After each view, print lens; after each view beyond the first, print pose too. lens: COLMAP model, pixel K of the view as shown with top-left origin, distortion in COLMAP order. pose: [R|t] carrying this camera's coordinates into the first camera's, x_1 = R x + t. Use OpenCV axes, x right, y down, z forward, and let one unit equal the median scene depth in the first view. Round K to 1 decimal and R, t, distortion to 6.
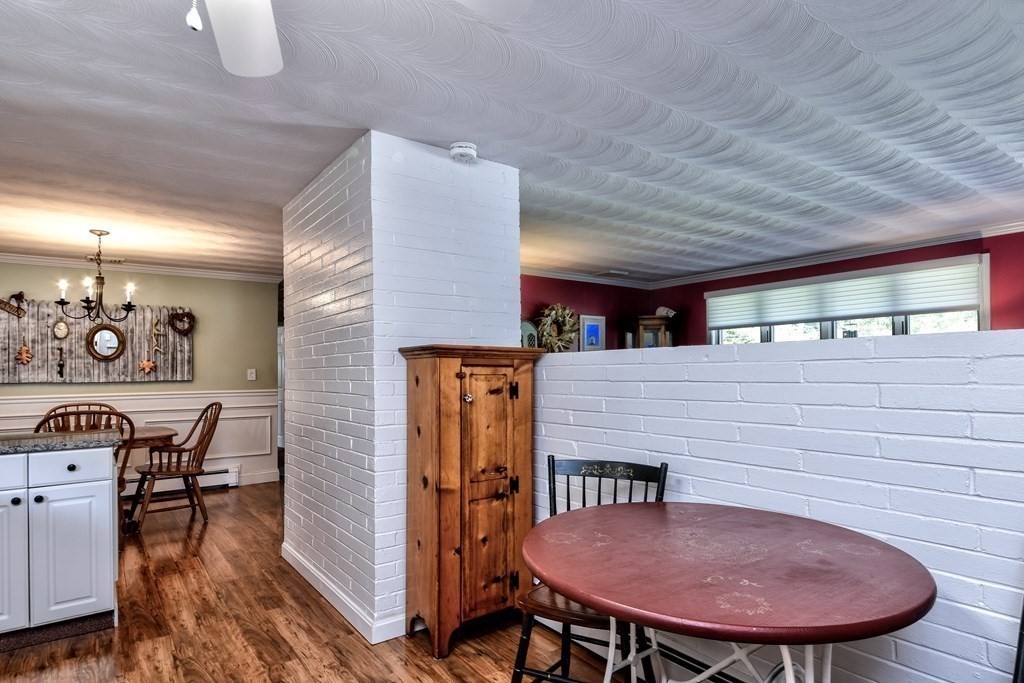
lens RADIAL K [[564.5, 0, 515.5], [0, 564.5, 364.4], [0, 0, 1]] dist [0.050305, -0.039924]
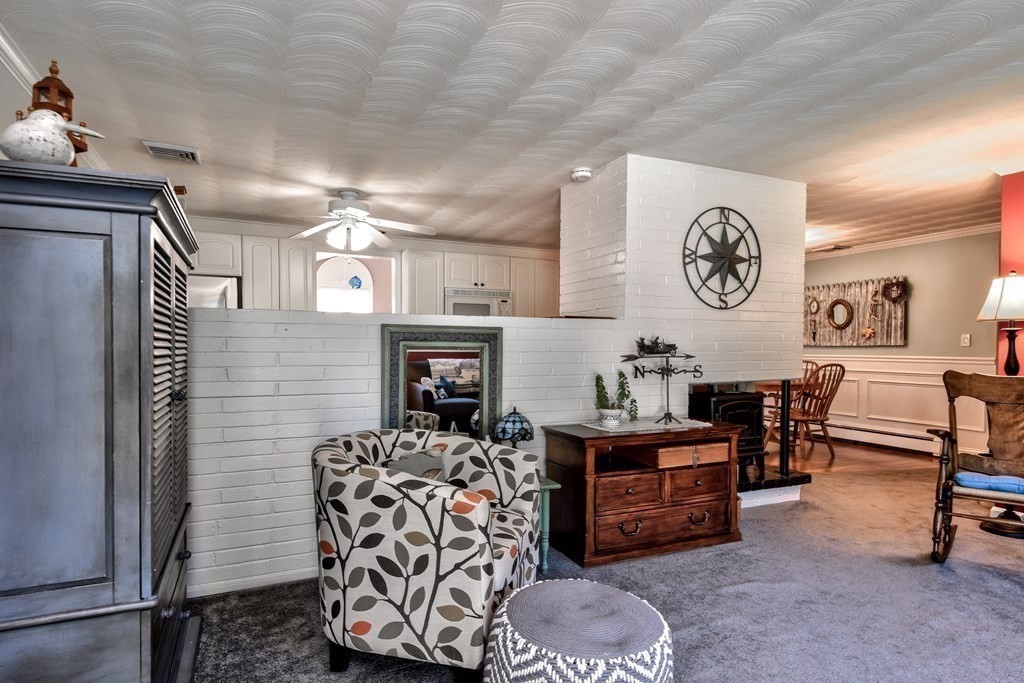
lens RADIAL K [[564.5, 0, 505.0], [0, 564.5, 364.0], [0, 0, 1]] dist [0.050305, -0.039924]
pose [[-0.181800, 0.038090, -0.982598, 0.781247], [0.013021, 0.999255, 0.036327, 0.018912], [0.983249, -0.006190, -0.182160, 0.615305]]
